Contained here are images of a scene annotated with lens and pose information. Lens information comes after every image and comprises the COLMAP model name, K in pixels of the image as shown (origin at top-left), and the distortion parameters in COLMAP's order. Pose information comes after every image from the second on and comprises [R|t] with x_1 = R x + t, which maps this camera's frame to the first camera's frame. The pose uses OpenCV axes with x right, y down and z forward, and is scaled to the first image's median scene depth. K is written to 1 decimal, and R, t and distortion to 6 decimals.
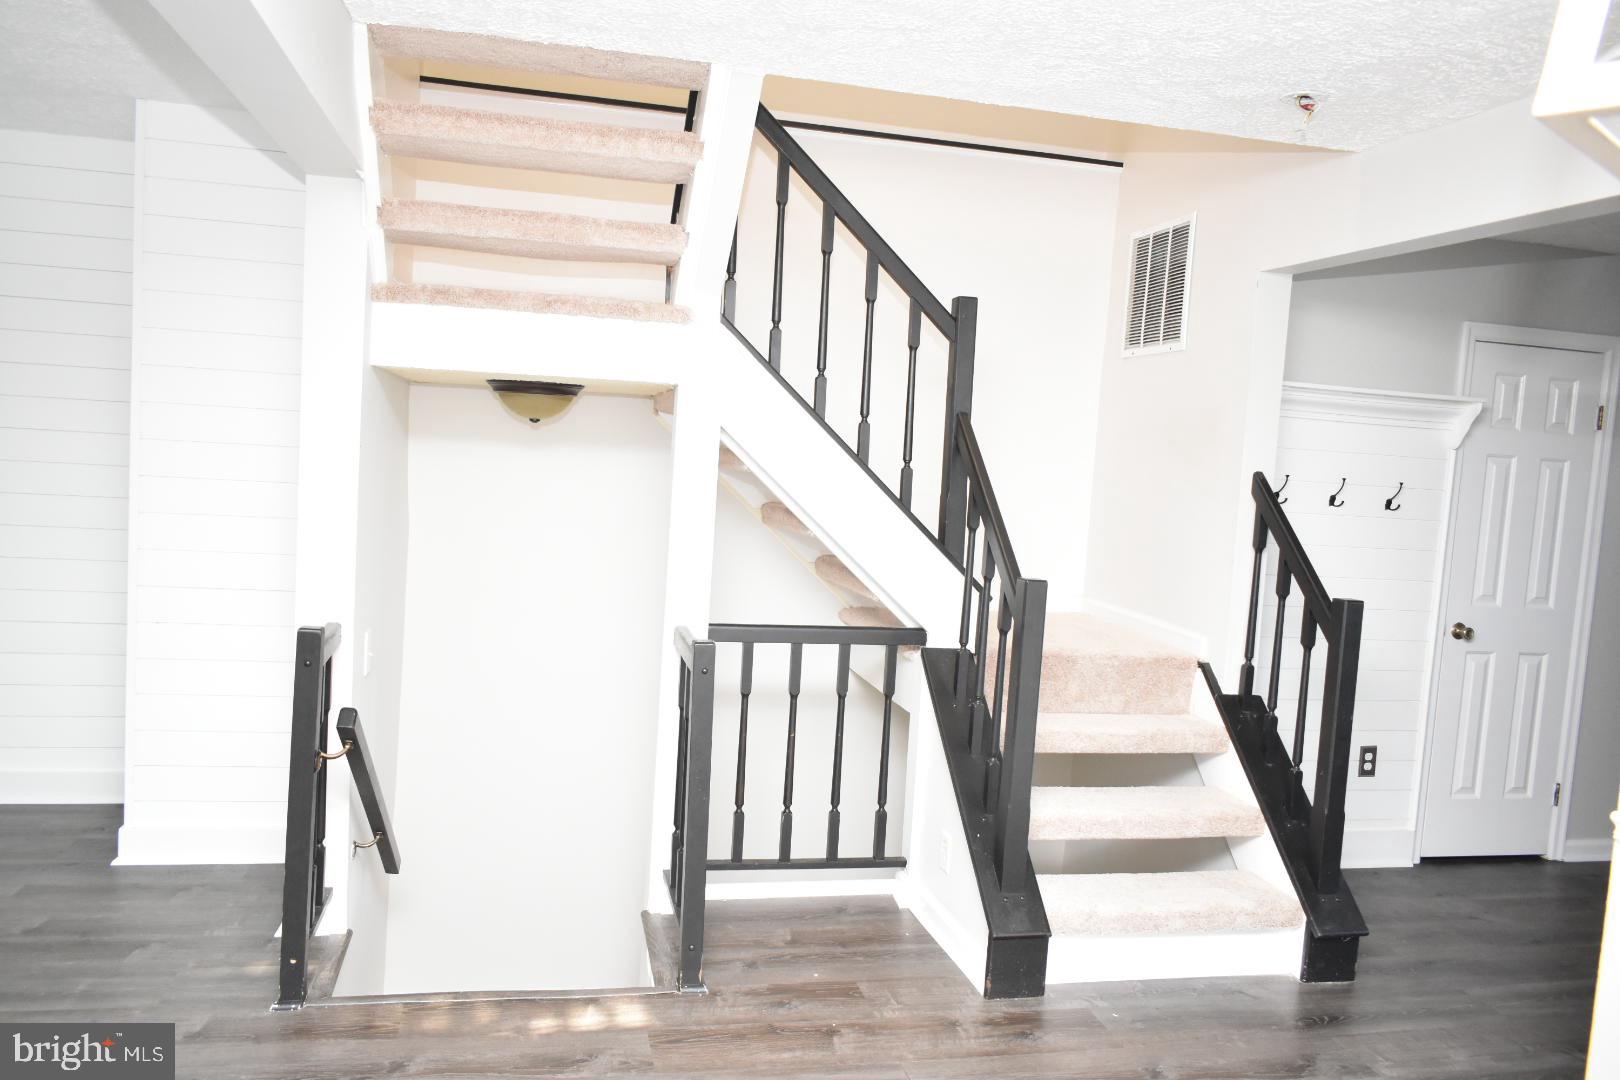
lens RADIAL K [[1224.4, 0, 809.3], [0, 1224.4, 547.5], [0, 0, 1]] dist [-0.024504, 0.009417]
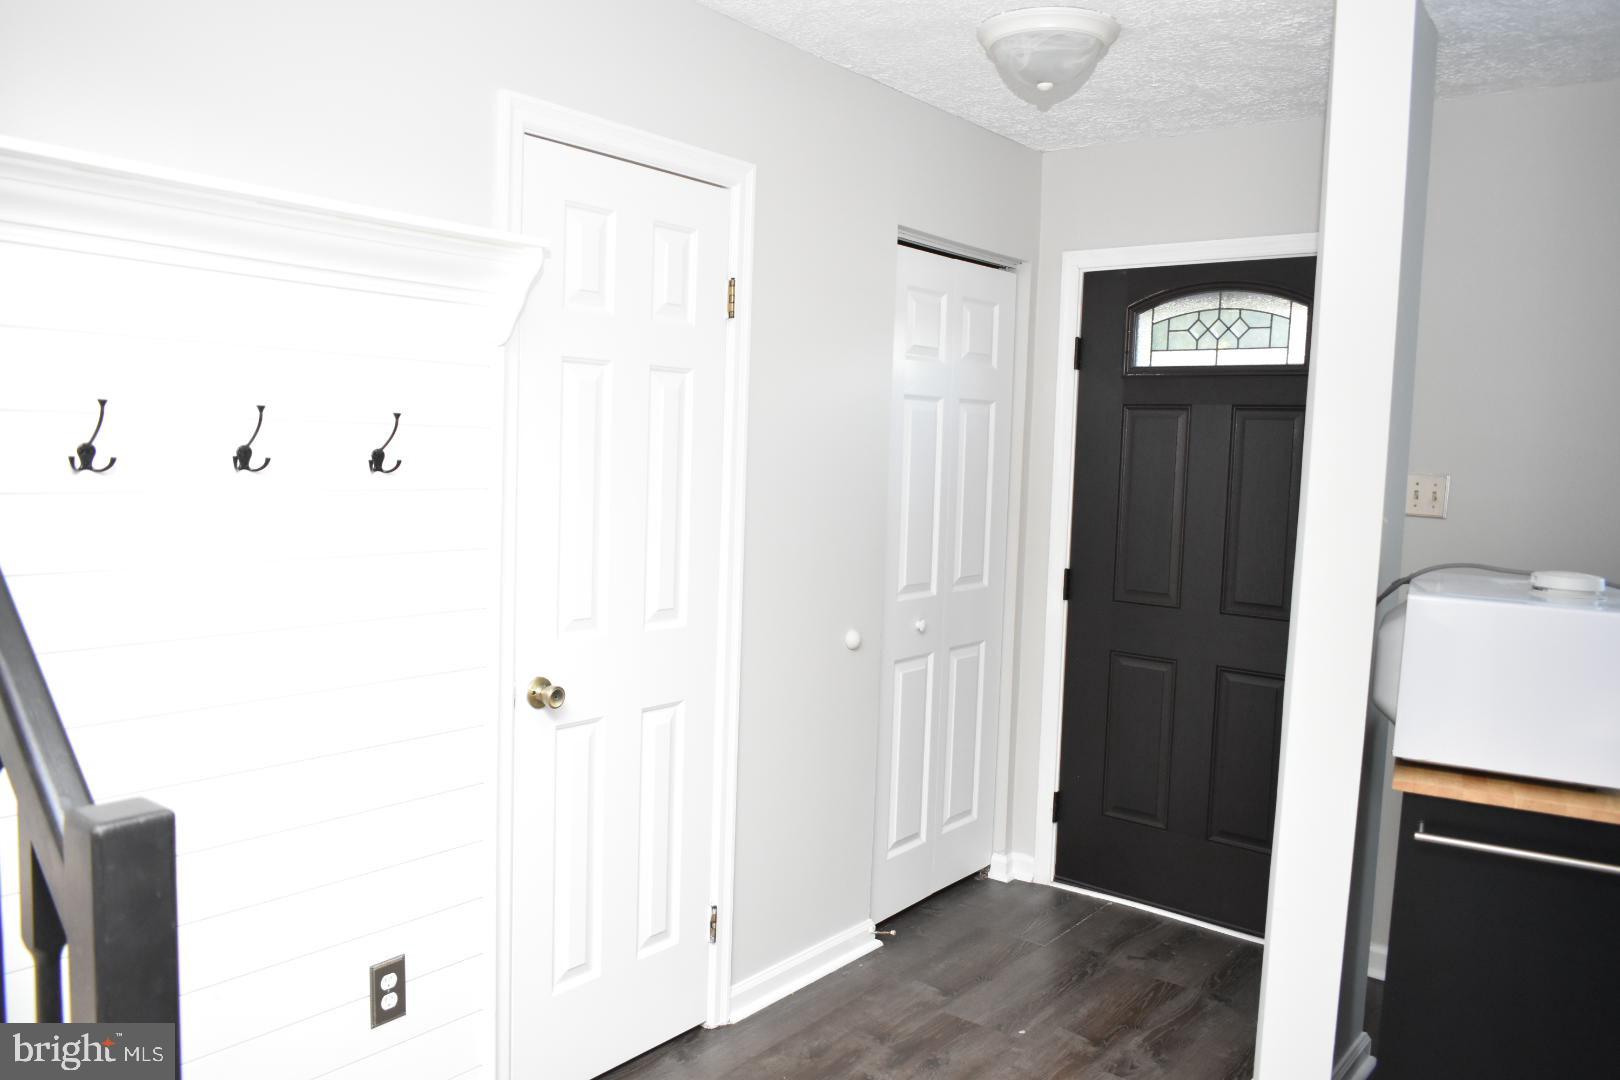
lens RADIAL K [[1224.4, 0, 809.3], [0, 1224.4, 547.5], [0, 0, 1]] dist [-0.024504, 0.009417]
pose [[0.774702, -0.087020, 0.626310, 0.292610], [0.066565, 0.996205, 0.056076, -0.015907], [-0.628813, -0.001752, 0.777554, 0.505066]]
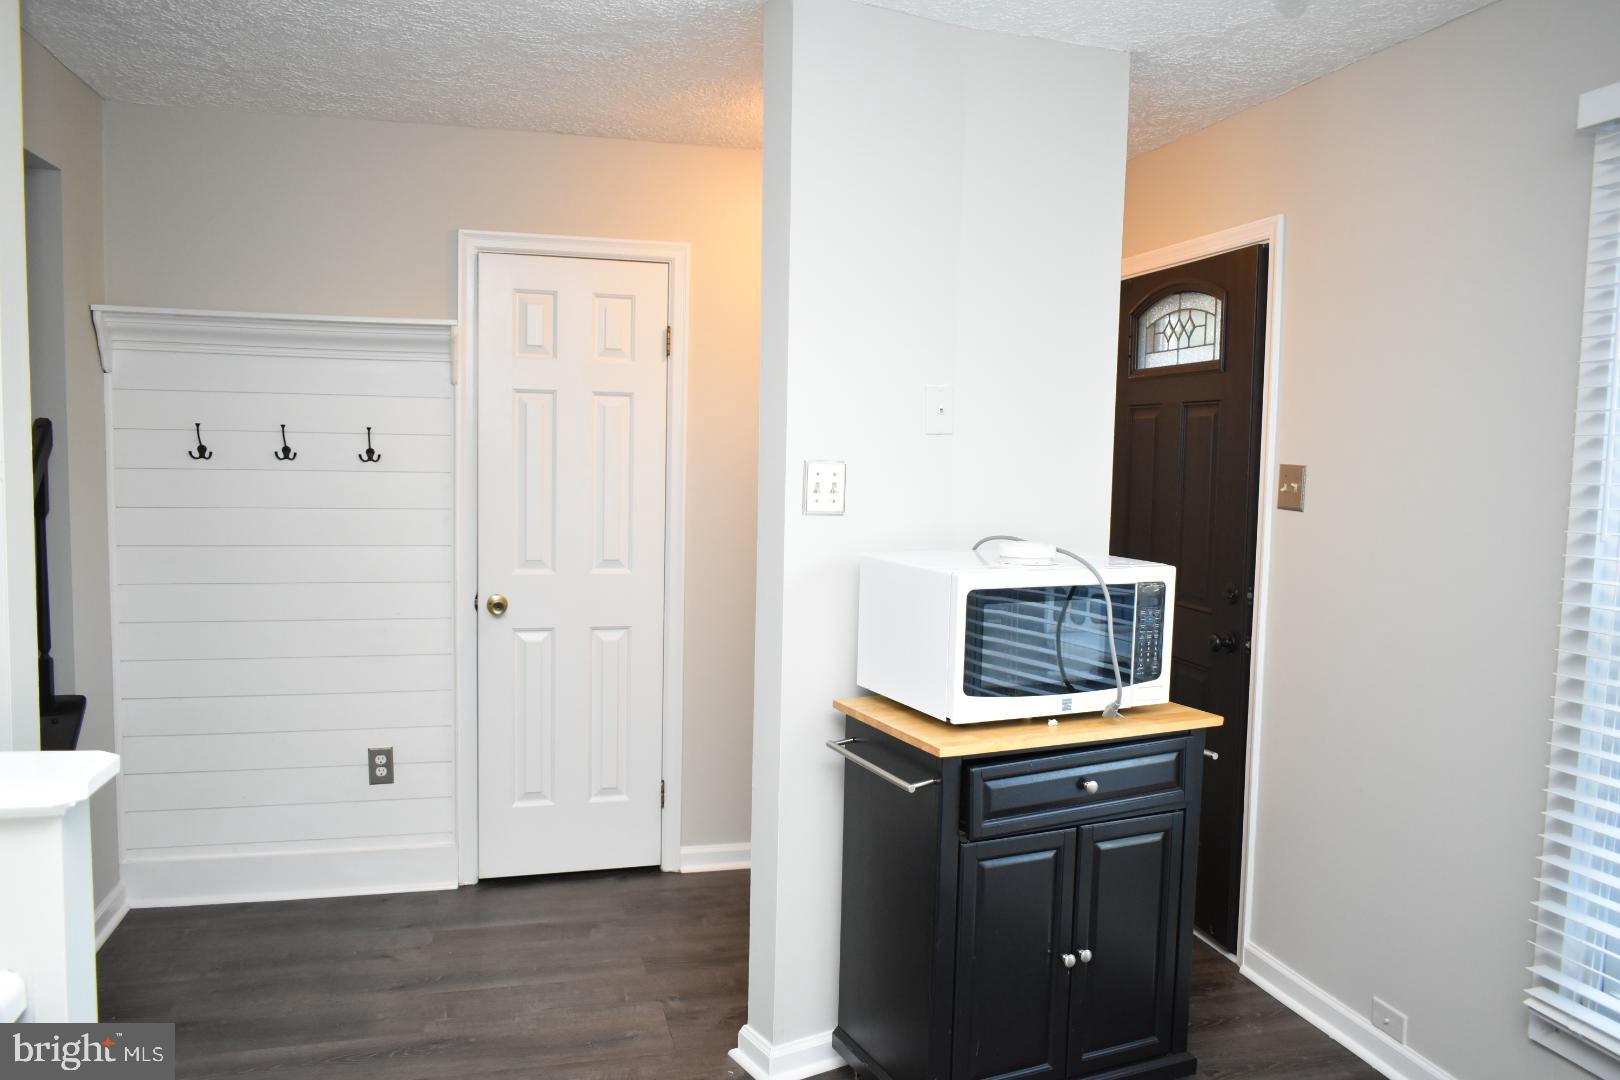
lens RADIAL K [[1224.4, 0, 809.3], [0, 1224.4, 547.5], [0, 0, 1]] dist [-0.024504, 0.009417]
pose [[0.998214, -0.043022, 0.041443, 0.702897], [0.043004, 0.999074, 0.001325, 0.037816], [-0.041461, 0.000460, 0.999140, 0.155155]]
